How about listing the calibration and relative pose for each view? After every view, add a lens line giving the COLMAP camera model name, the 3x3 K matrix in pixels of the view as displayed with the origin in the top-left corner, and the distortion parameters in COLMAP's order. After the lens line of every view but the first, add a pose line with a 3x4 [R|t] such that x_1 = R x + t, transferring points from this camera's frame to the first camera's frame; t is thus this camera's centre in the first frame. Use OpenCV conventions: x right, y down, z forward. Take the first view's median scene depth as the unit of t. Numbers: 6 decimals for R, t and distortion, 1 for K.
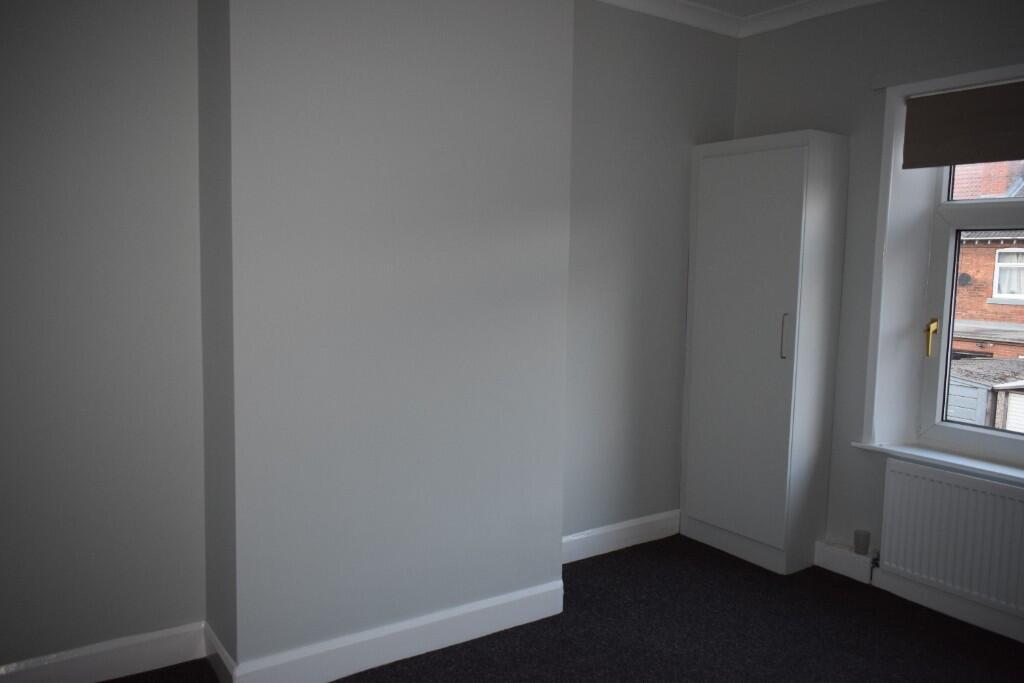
lens RADIAL K [[787.5, 0, 509.4], [0, 787.5, 340.4], [0, 0, 1]] dist [-0.015967, 0.011019]
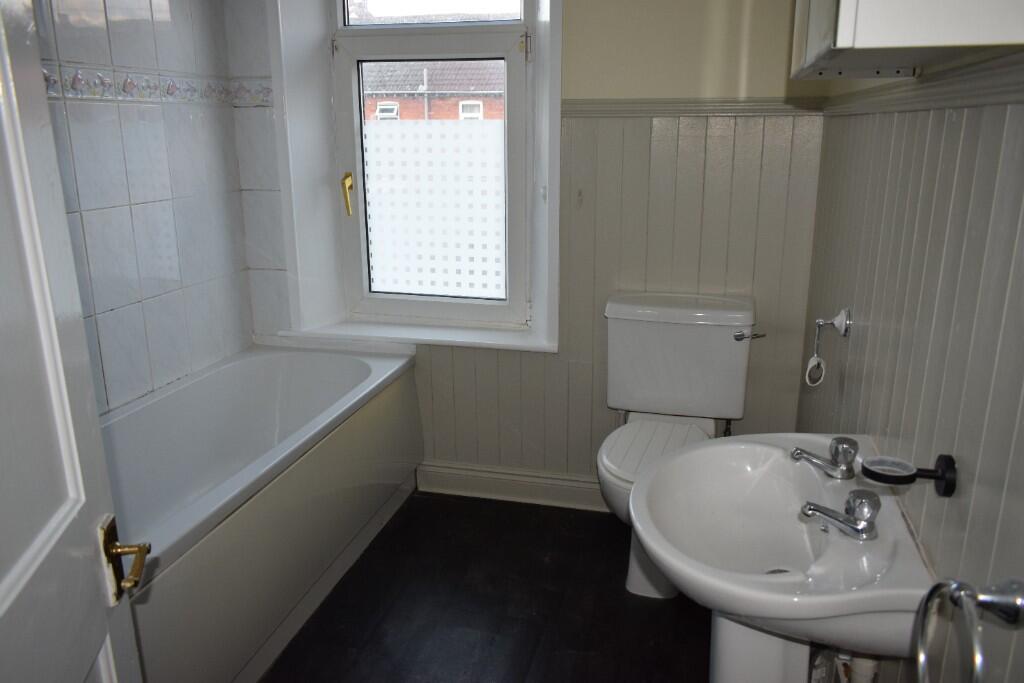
lens RADIAL K [[787.5, 0, 511.4], [0, 787.5, 342.6], [0, 0, 1]] dist [-0.015967, 0.011019]
pose [[0.766678, -0.197819, 0.610796, 0.086146], [0.083782, 0.974040, 0.210300, -0.012506], [-0.636542, -0.110059, 0.763349, 0.152962]]
